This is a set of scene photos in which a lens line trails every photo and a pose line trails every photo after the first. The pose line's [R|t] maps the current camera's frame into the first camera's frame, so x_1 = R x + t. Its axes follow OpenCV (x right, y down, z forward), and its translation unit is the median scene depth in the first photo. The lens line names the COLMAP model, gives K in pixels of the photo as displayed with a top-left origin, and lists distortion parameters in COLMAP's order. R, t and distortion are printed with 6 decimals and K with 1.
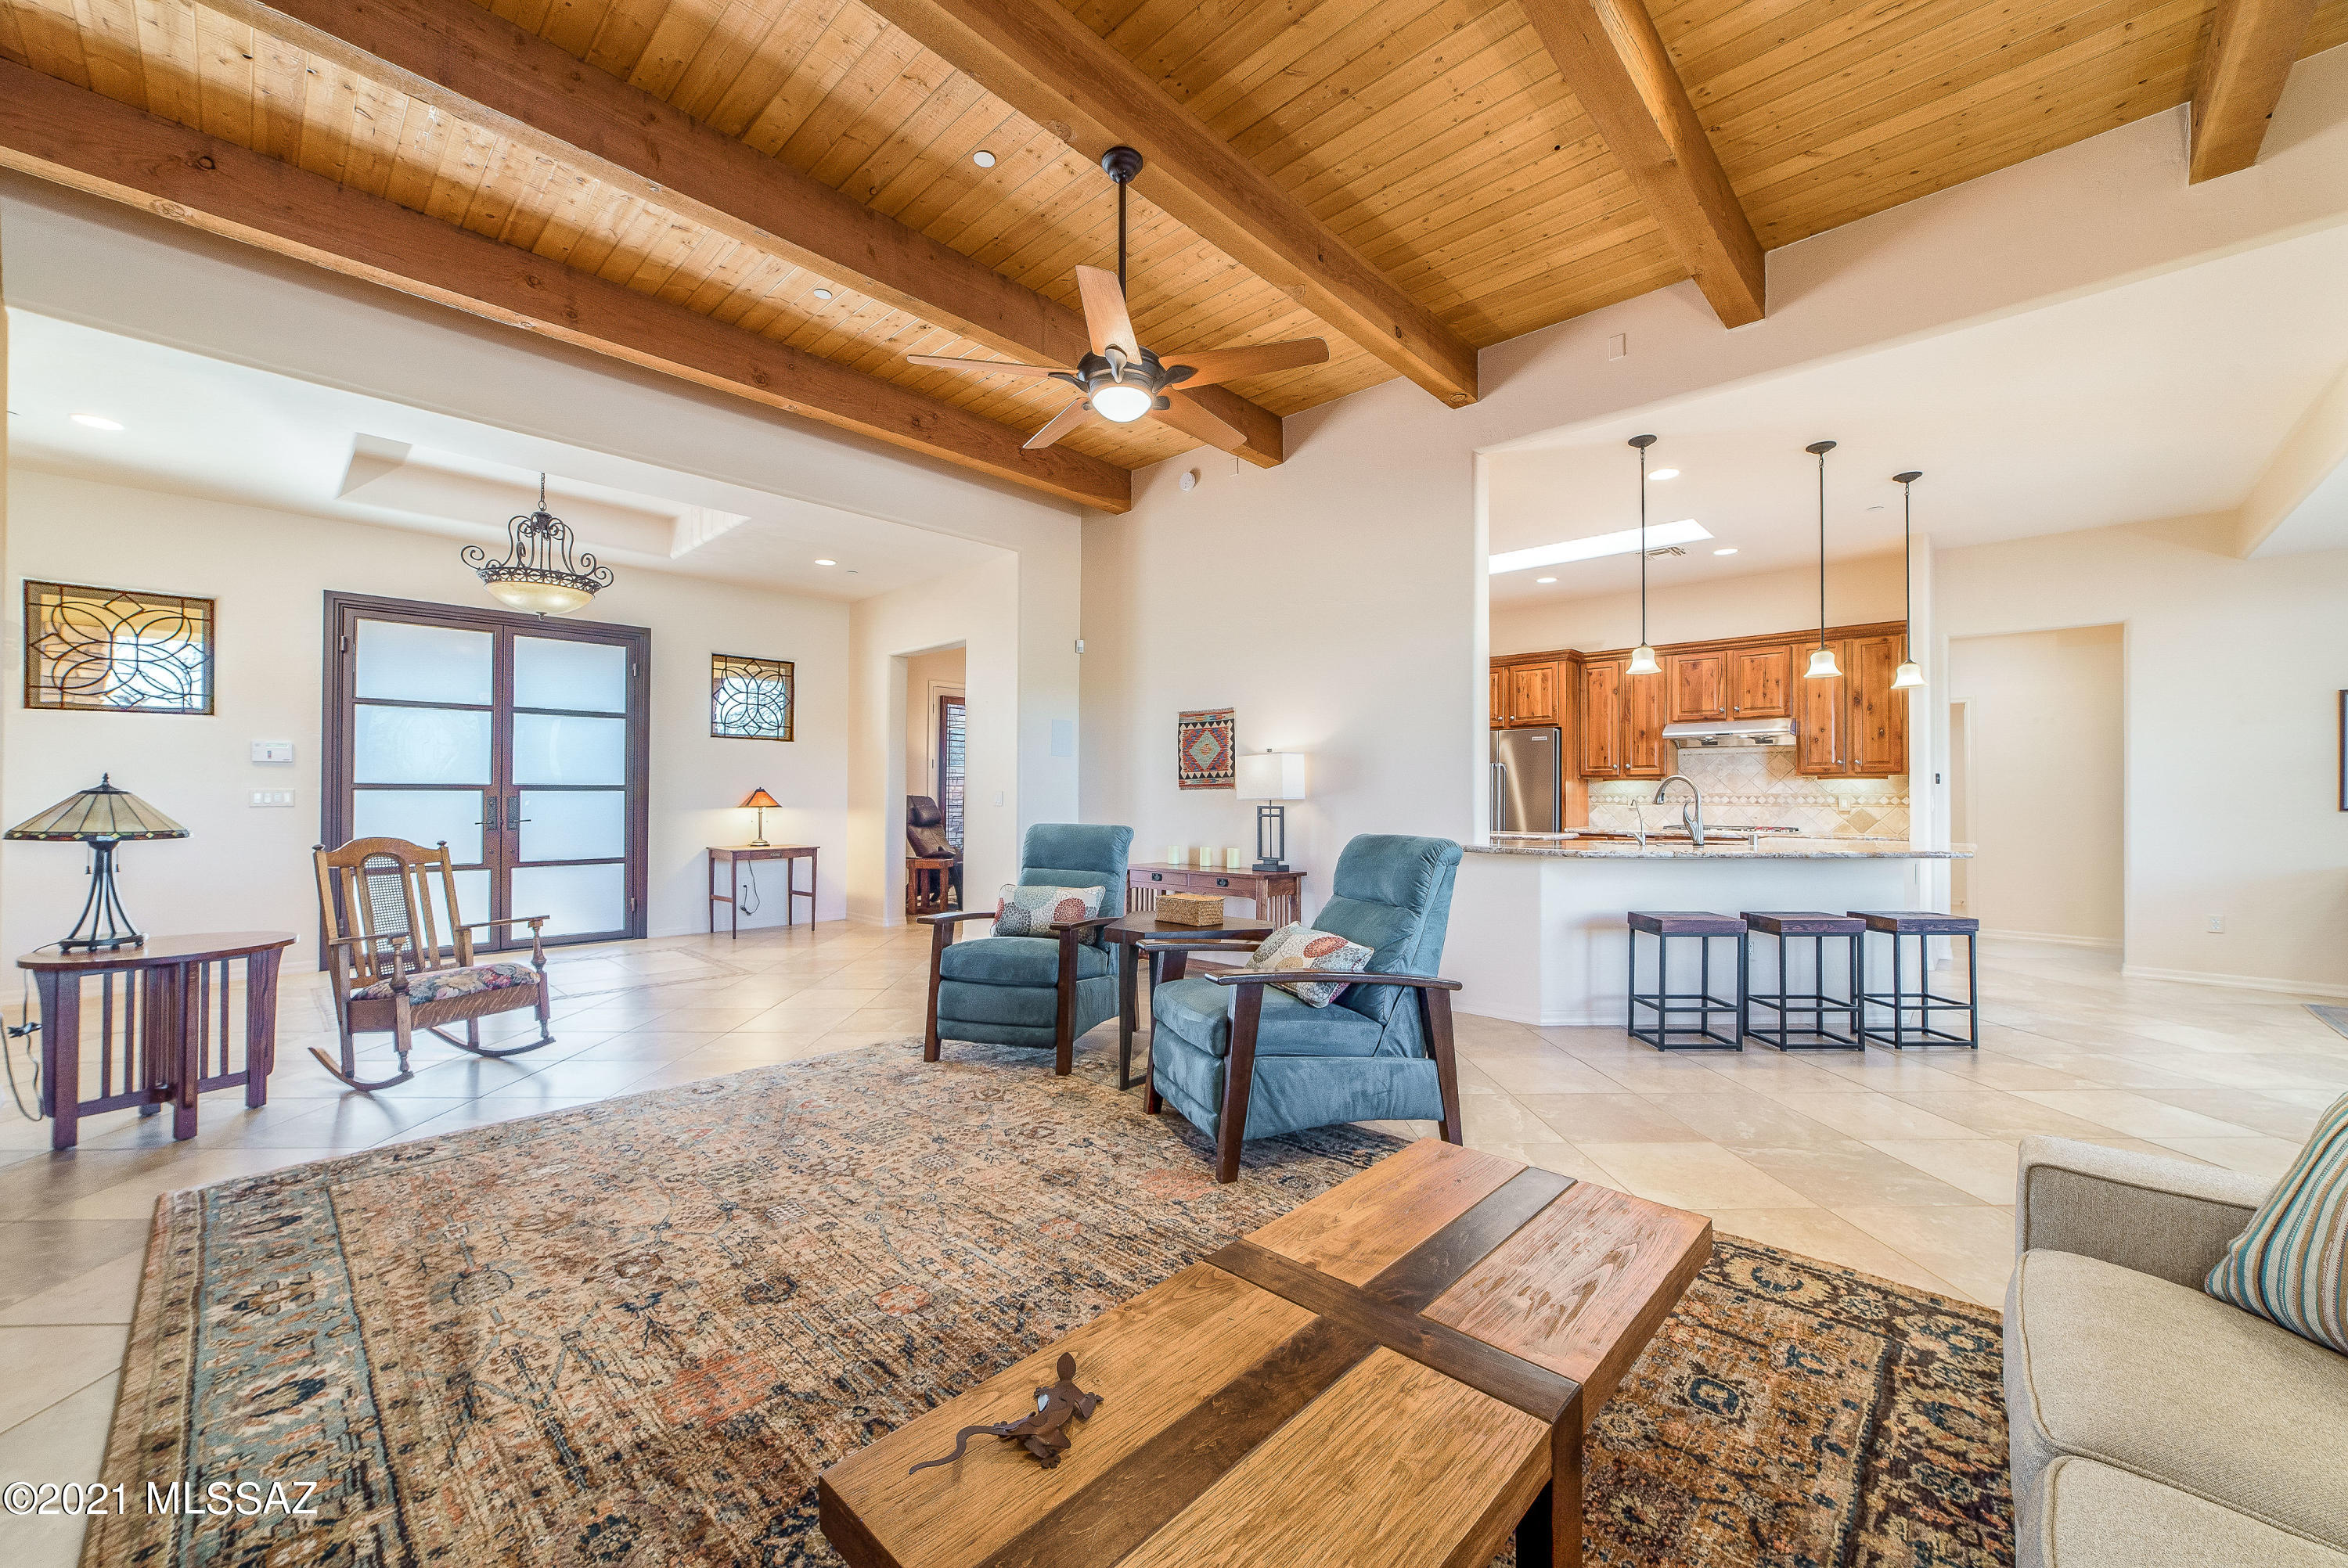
lens RADIAL K [[901.8, 0, 1184.1], [0, 901.8, 789.1], [0, 0, 1]] dist [-0.009875, 0.002855]
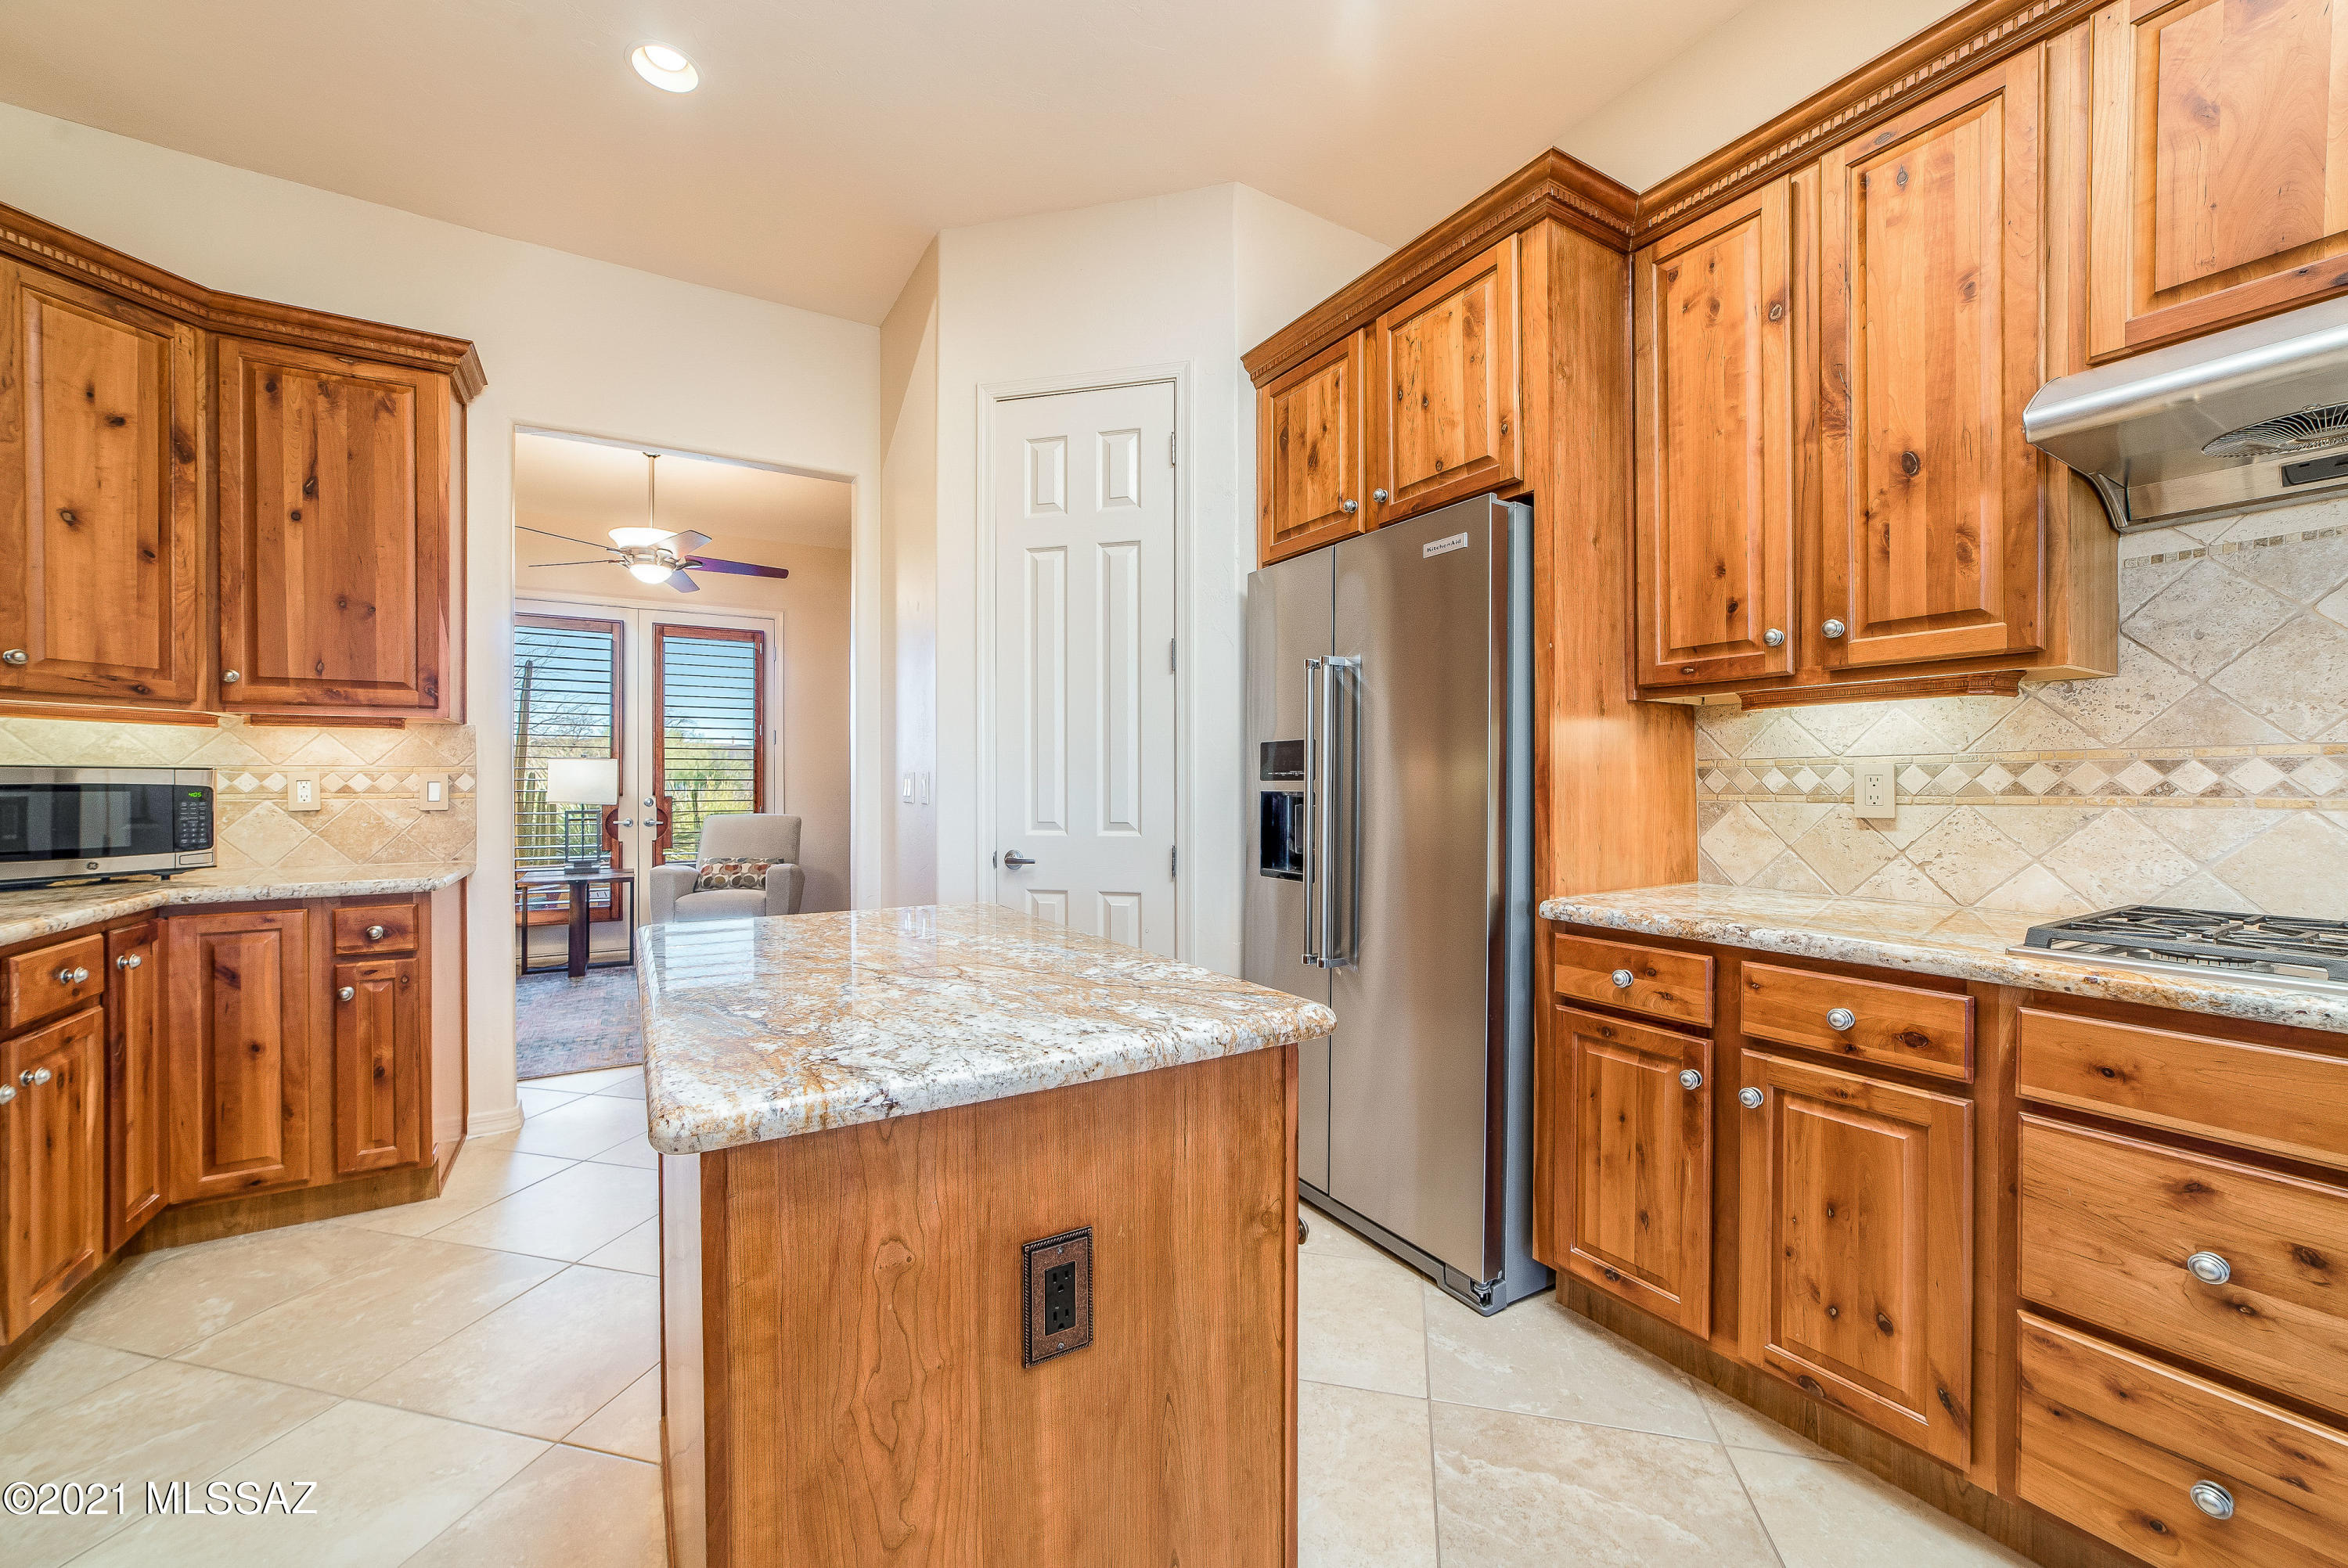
lens RADIAL K [[901.8, 0, 1177.6], [0, 901.8, 786.3], [0, 0, 1]] dist [-0.009875, 0.002855]
pose [[0.964748, -0.003271, -0.263156, 0.400274], [0.004886, 0.999973, 0.005483, 0.011371], [0.263131, -0.006576, 0.964738, 0.754269]]
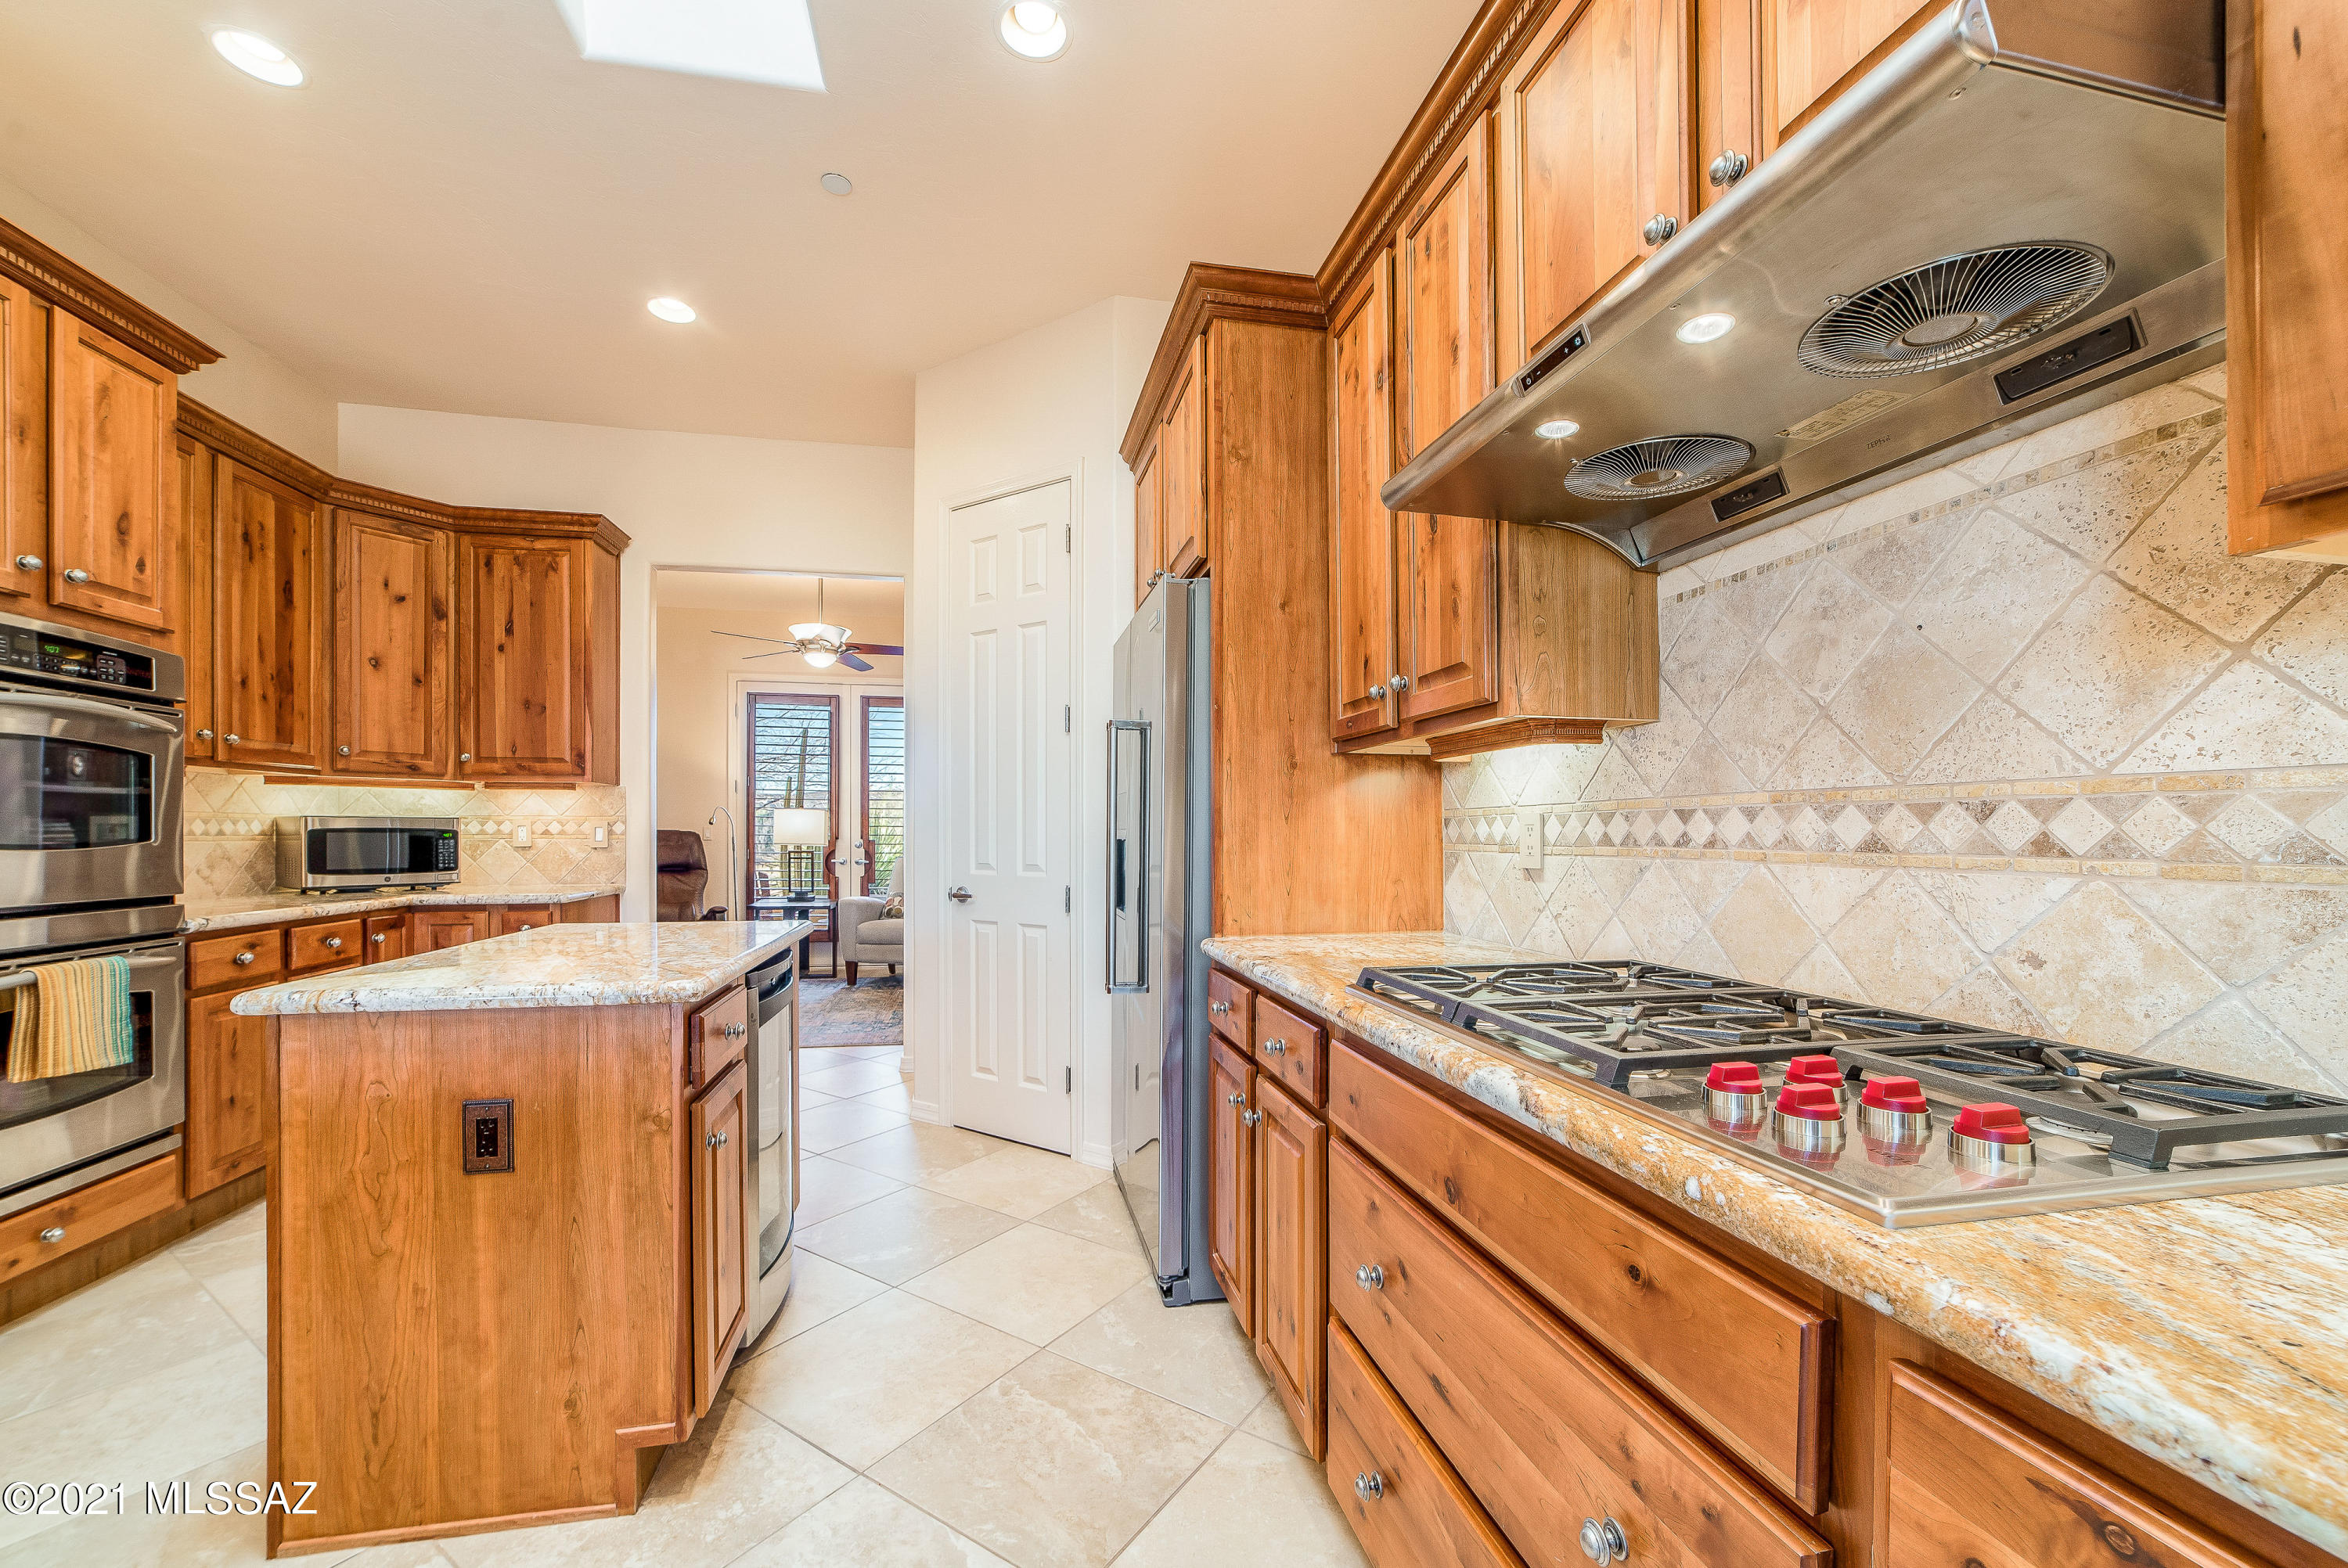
lens RADIAL K [[901.8, 0, 1127.6], [0, 901.8, 832.4], [0, 0, 1]] dist [-0.009875, 0.002855]
pose [[0.820444, 0.000690, -0.571726, 0.579044], [0.001278, 0.999995, 0.003040, 0.011812], [0.571725, -0.003224, 0.820439, 0.782410]]
